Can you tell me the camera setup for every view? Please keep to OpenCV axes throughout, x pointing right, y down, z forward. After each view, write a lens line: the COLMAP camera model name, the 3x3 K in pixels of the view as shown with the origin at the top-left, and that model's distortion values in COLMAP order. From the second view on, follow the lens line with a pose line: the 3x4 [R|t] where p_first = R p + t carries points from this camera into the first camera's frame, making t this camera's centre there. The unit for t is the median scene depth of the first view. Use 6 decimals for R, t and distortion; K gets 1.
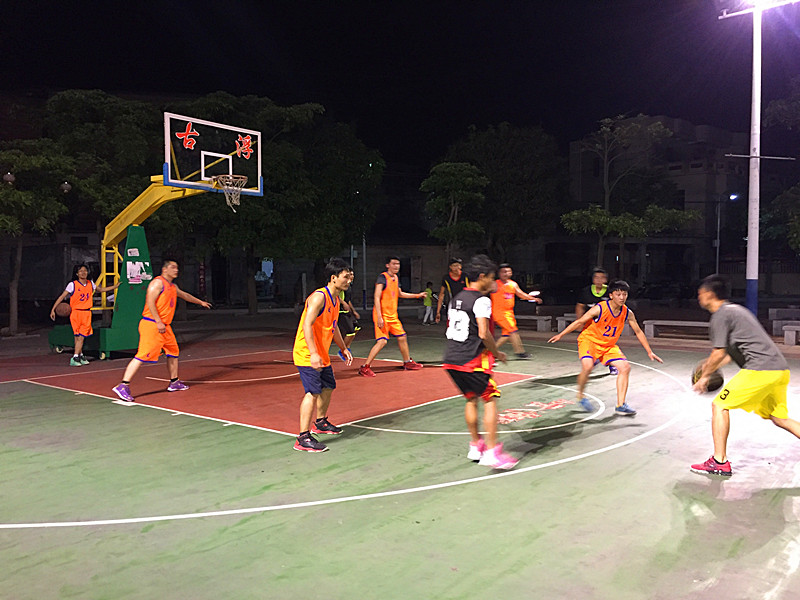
lens RADIAL K [[690.7, 0, 395.3], [0, 690.7, 298.5], [0, 0, 1]] dist [0.049373, -0.044676]
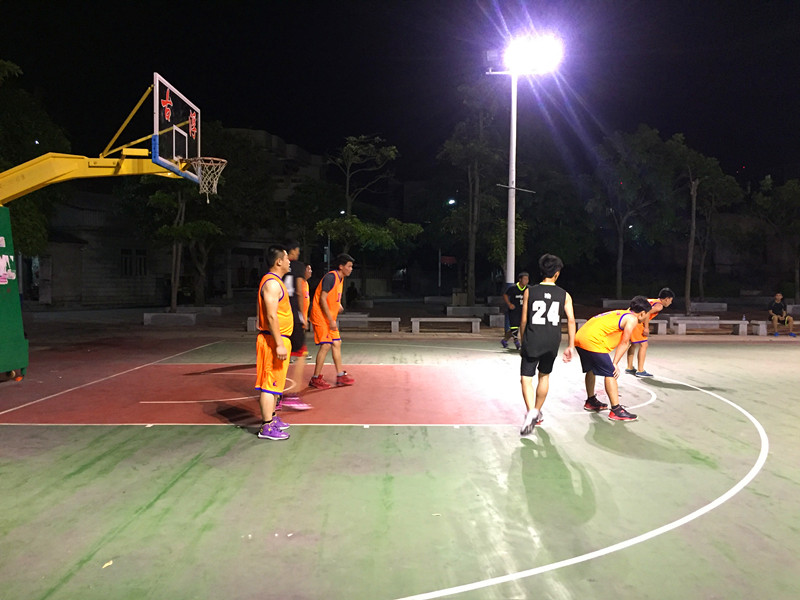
lens RADIAL K [[690.7, 0, 400.9], [0, 690.7, 300.7], [0, 0, 1]] dist [0.049373, -0.044676]
pose [[0.776646, -0.011185, 0.629838, -0.512771], [0.012909, 0.999915, 0.001838, -0.000190], [-0.629805, 0.006703, 0.776725, 0.159814]]
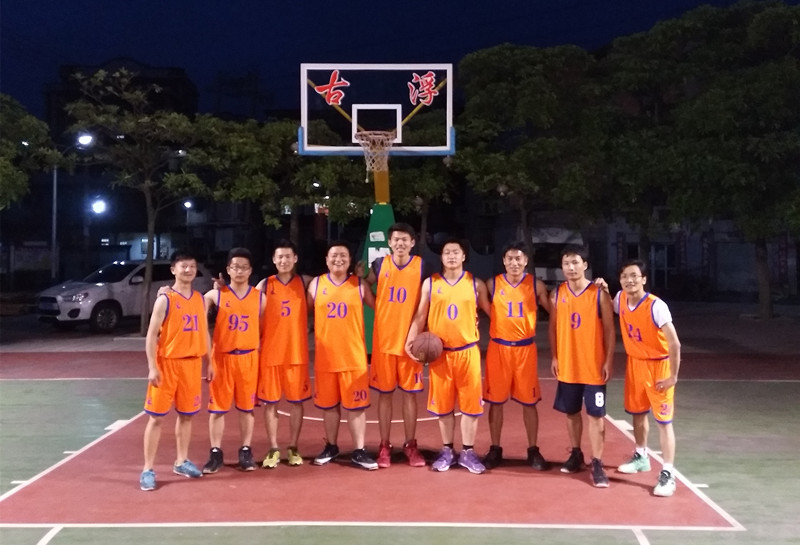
lens RADIAL K [[789.6, 0, 403.0], [0, 789.6, 269.4], [0, 0, 1]] dist [0.050631, 0.000000]
pose [[0.627748, 0.021660, -0.778115, 0.377777], [-0.028083, 0.999592, 0.005169, -0.032618], [0.777910, 0.018607, 0.628101, 0.431286]]
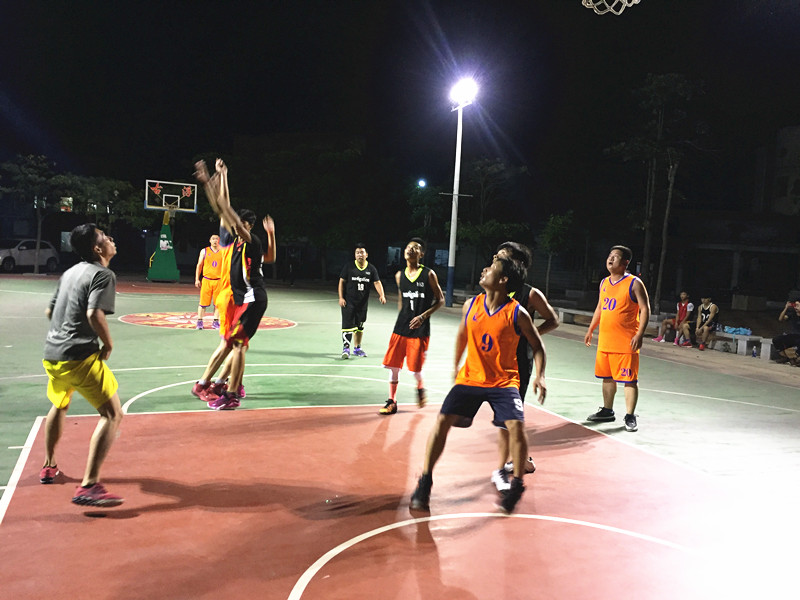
lens RADIAL K [[690.7, 0, 405.9], [0, 690.7, 302.9], [0, 0, 1]] dist [0.049373, -0.044676]
pose [[0.882604, 0.080158, -0.463234, 1.386571], [-0.073664, 0.996765, 0.032129, 0.019454], [0.464311, 0.005767, 0.885653, -0.636902]]
